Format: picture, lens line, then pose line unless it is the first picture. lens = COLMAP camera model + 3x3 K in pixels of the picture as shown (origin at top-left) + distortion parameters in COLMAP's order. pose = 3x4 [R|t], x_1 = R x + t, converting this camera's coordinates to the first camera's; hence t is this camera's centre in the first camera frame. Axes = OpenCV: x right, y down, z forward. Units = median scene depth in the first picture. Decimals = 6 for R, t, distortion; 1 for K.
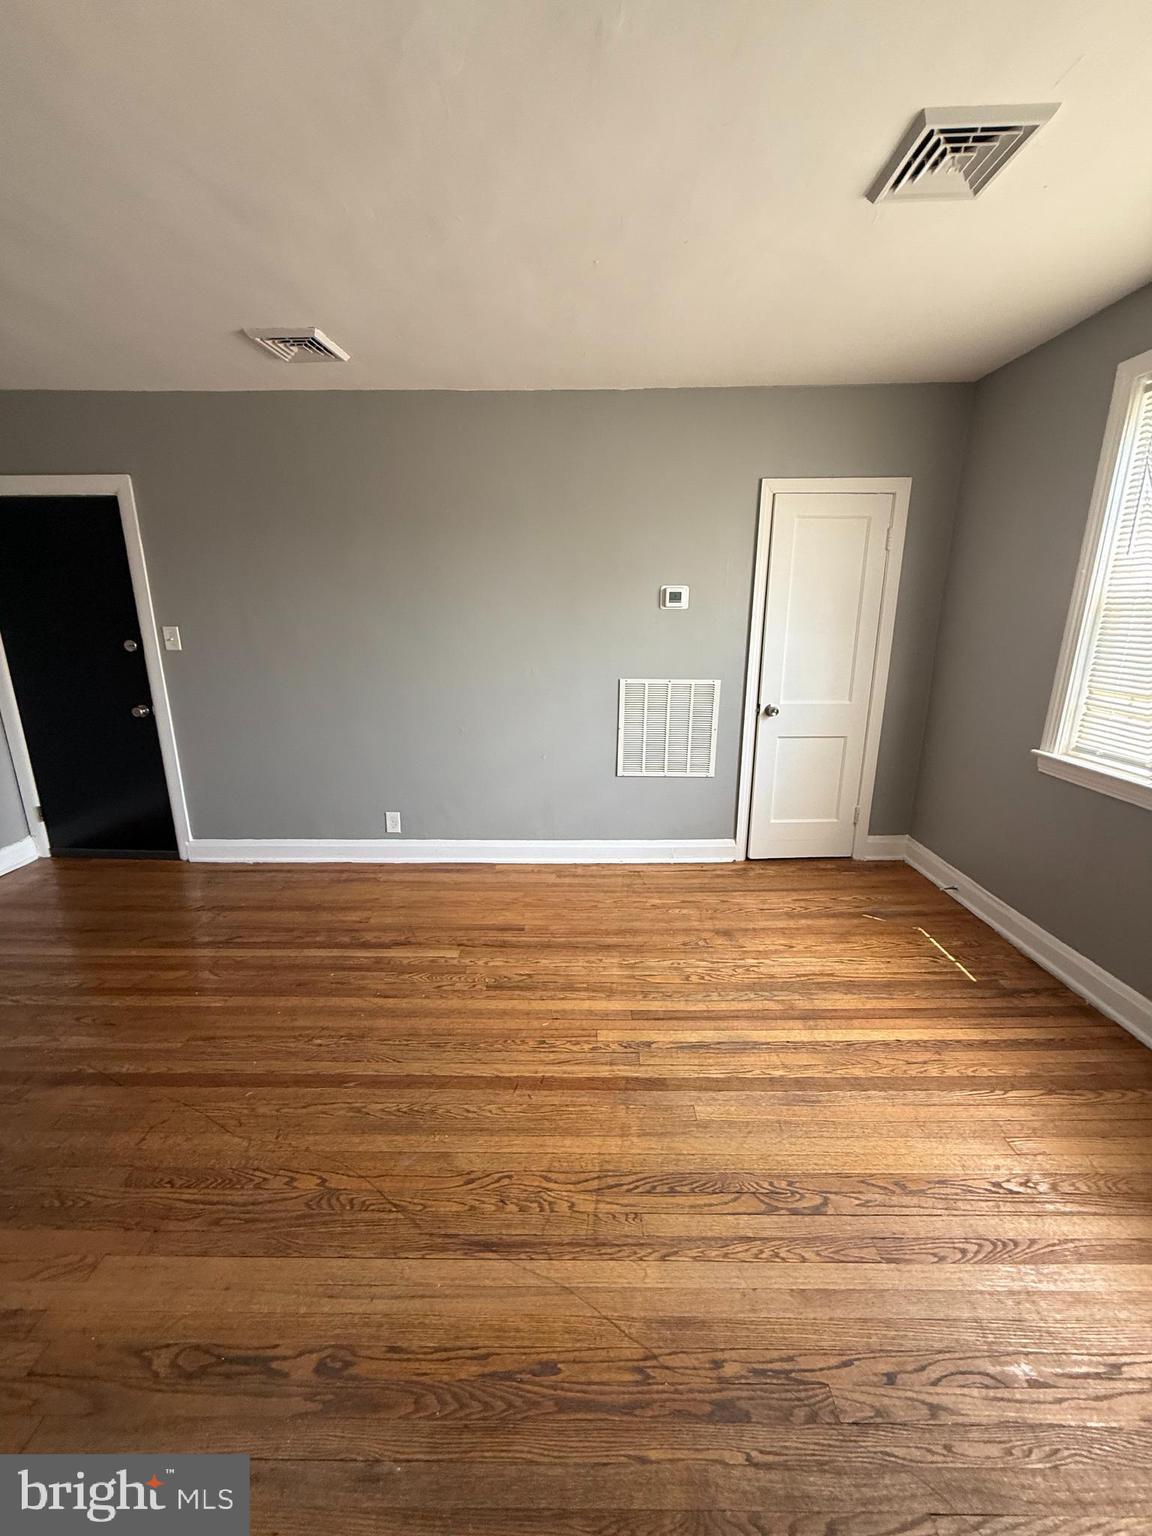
lens RADIAL K [[612.8, 0, 574.1], [0, 612.8, 768.3], [0, 0, 1]] dist [0.002306, -0.000136]
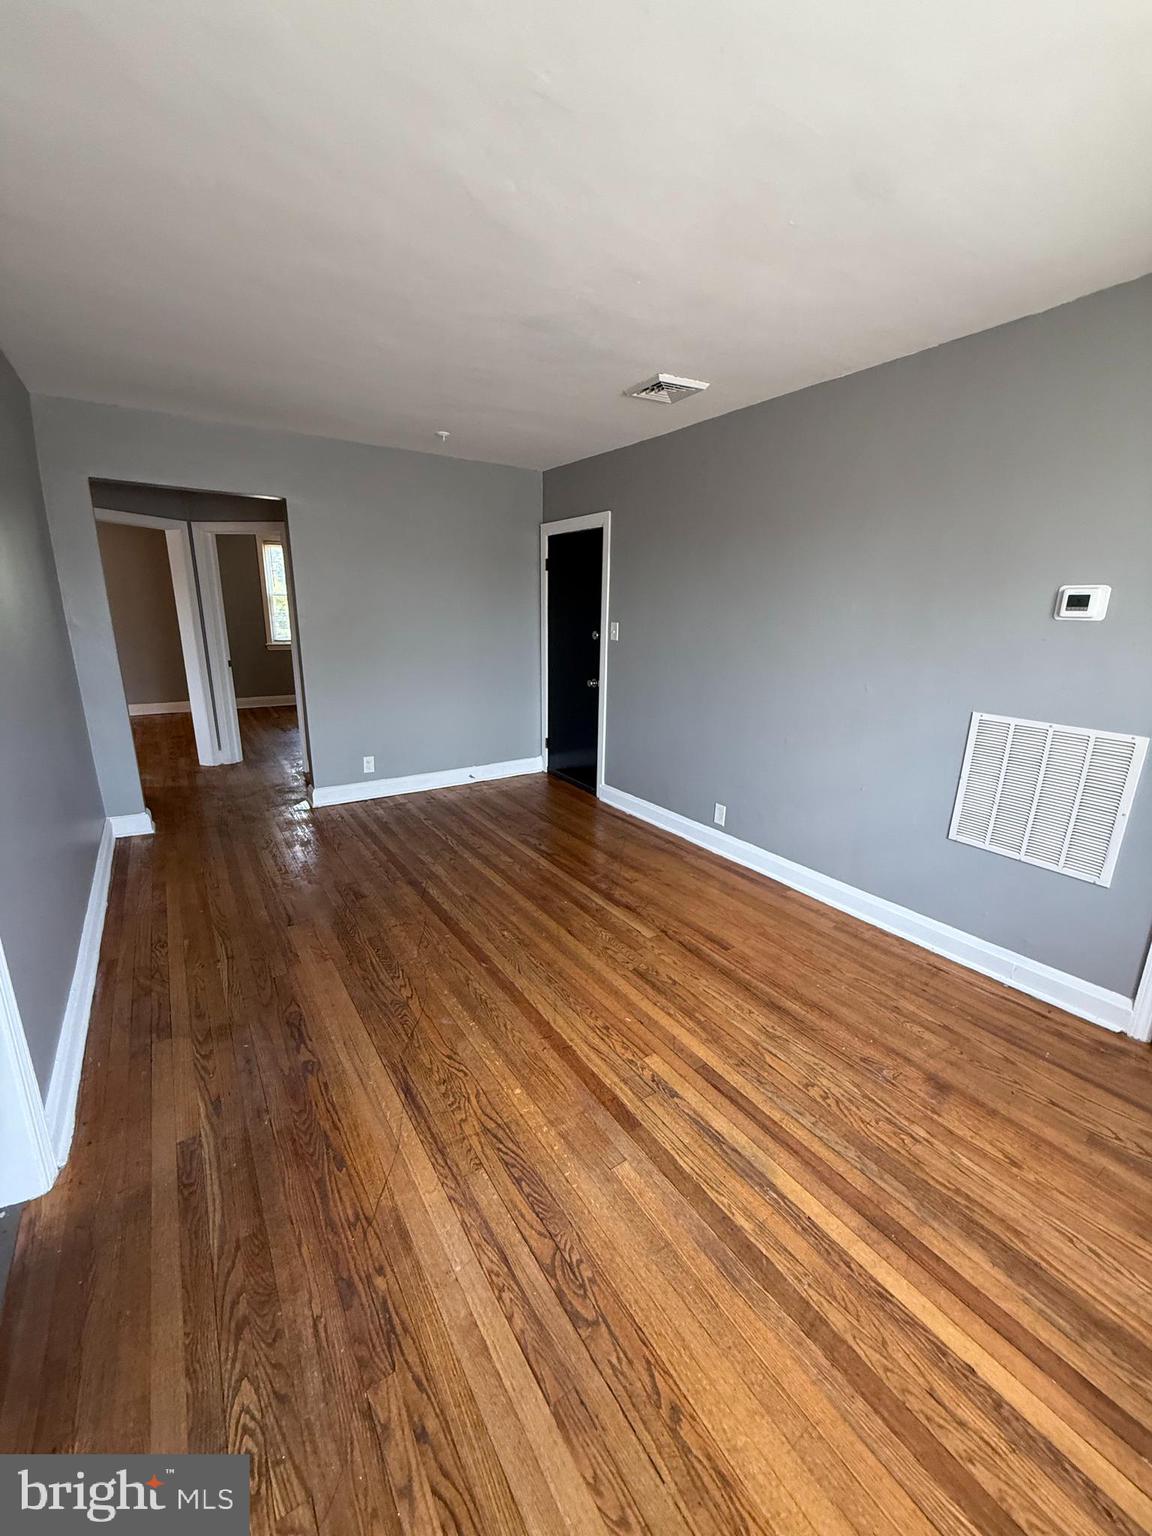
lens RADIAL K [[612.8, 0, 573.0], [0, 612.8, 768.4], [0, 0, 1]] dist [0.002306, -0.000136]
pose [[0.554468, 0.223160, -0.801726, 0.614329], [-0.221669, 0.968175, 0.116186, -0.085992], [0.802140, 0.113296, 0.586290, 0.270008]]
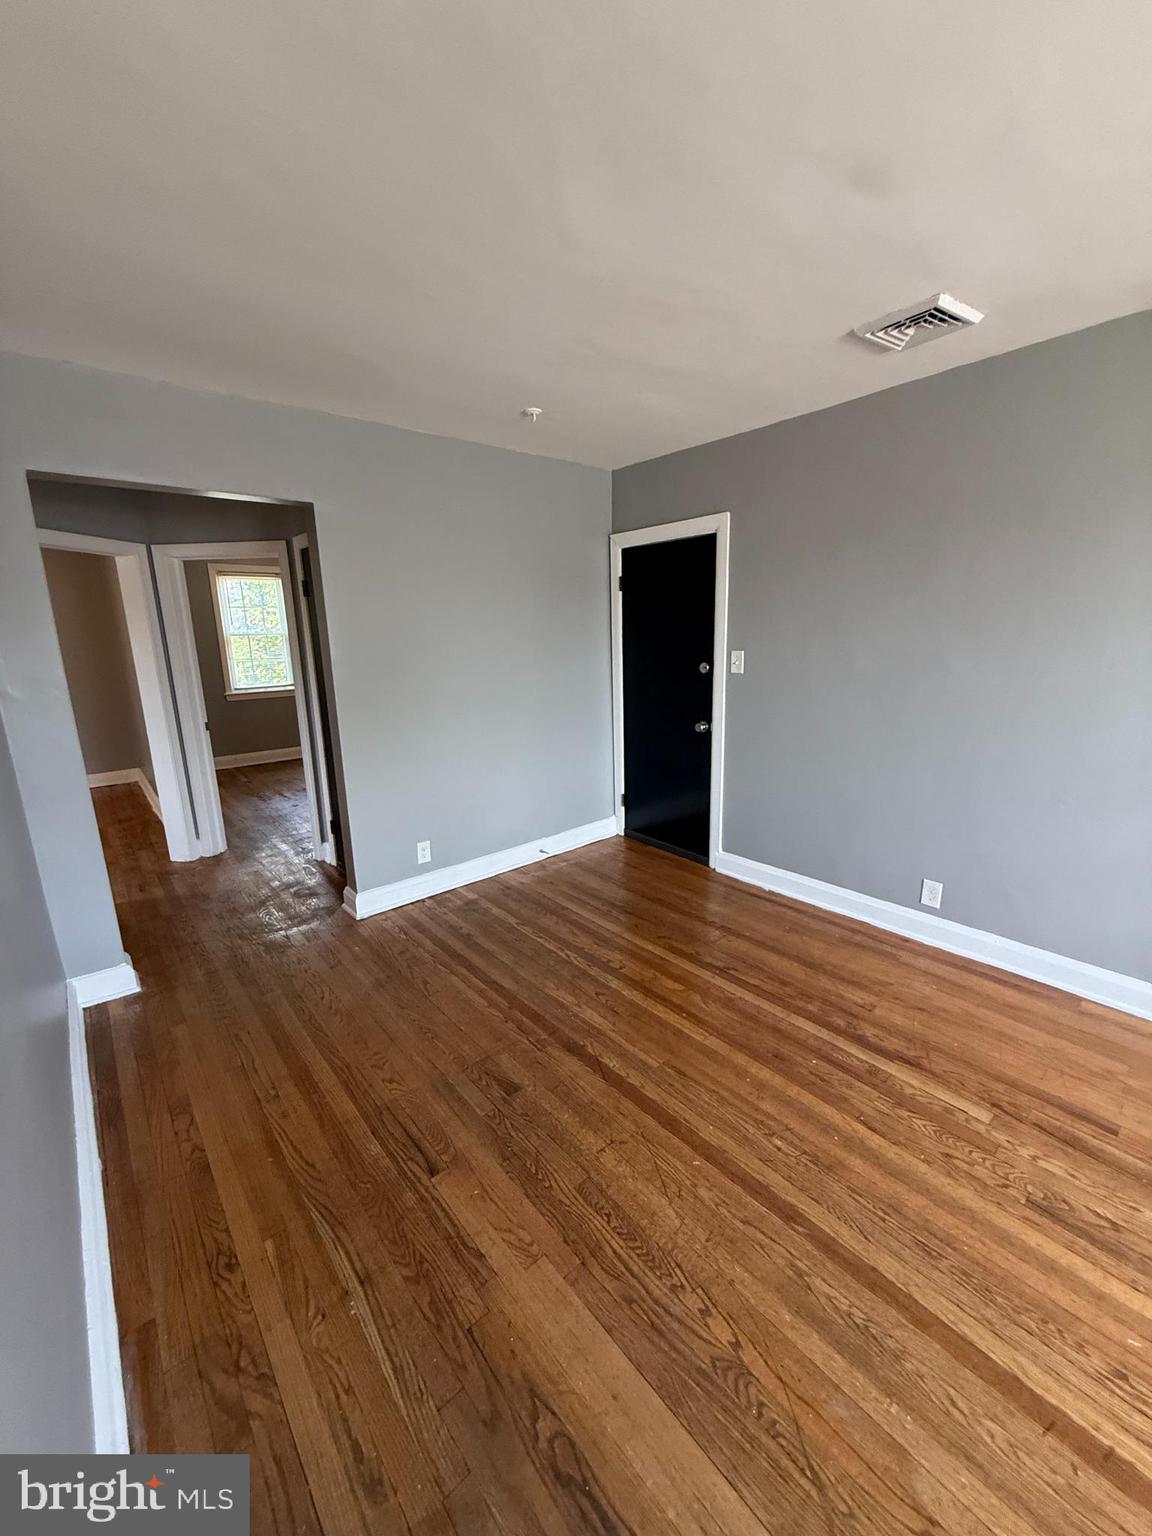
lens RADIAL K [[612.8, 0, 573.1], [0, 612.8, 767.7], [0, 0, 1]] dist [0.002306, -0.000136]
pose [[0.648286, 0.151290, -0.746215, -0.037950], [-0.162869, 0.984930, 0.058193, -0.070845], [0.743773, 0.083809, 0.663157, 0.158563]]
